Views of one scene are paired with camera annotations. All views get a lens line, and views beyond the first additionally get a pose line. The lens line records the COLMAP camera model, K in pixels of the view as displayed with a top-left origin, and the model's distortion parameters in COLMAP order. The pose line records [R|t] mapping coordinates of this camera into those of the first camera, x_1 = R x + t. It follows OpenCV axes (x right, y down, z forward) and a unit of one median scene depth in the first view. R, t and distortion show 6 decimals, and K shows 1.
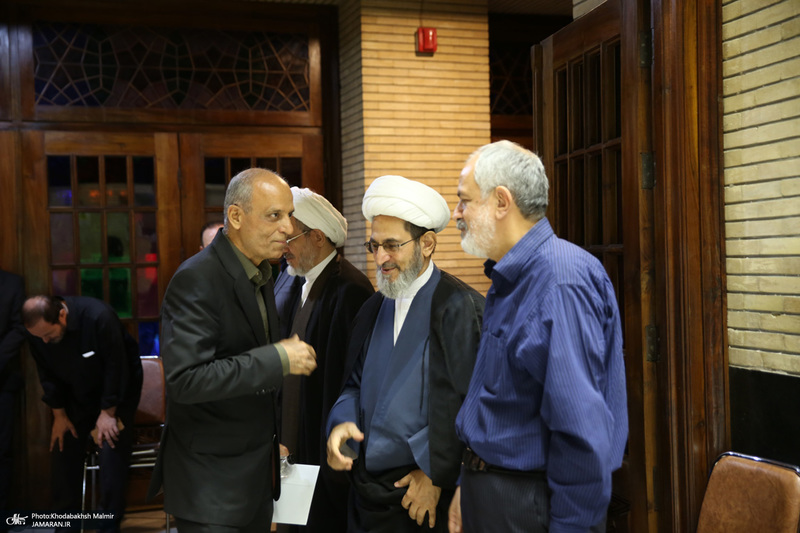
lens RADIAL K [[1113.6, 0, 400.1], [0, 1113.6, 260.0], [0, 0, 1]] dist [0.136354, 0.000000]
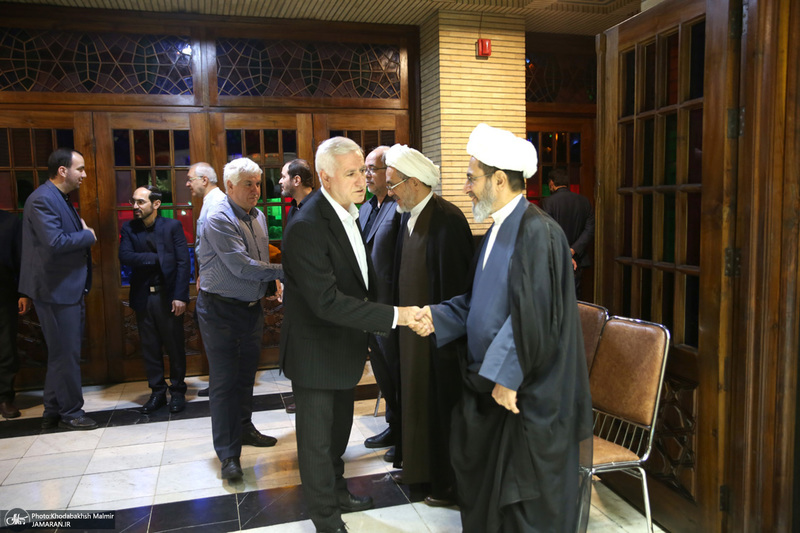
lens RADIAL K [[631.7, 0, 403.0], [0, 631.7, 270.9], [0, 0, 1]] dist [-0.059746, 0.063864]
pose [[0.999988, 0.001461, -0.004750, -0.075913], [-0.000958, 0.994559, 0.104167, 0.006122], [0.004876, -0.104162, 0.994548, 0.161415]]
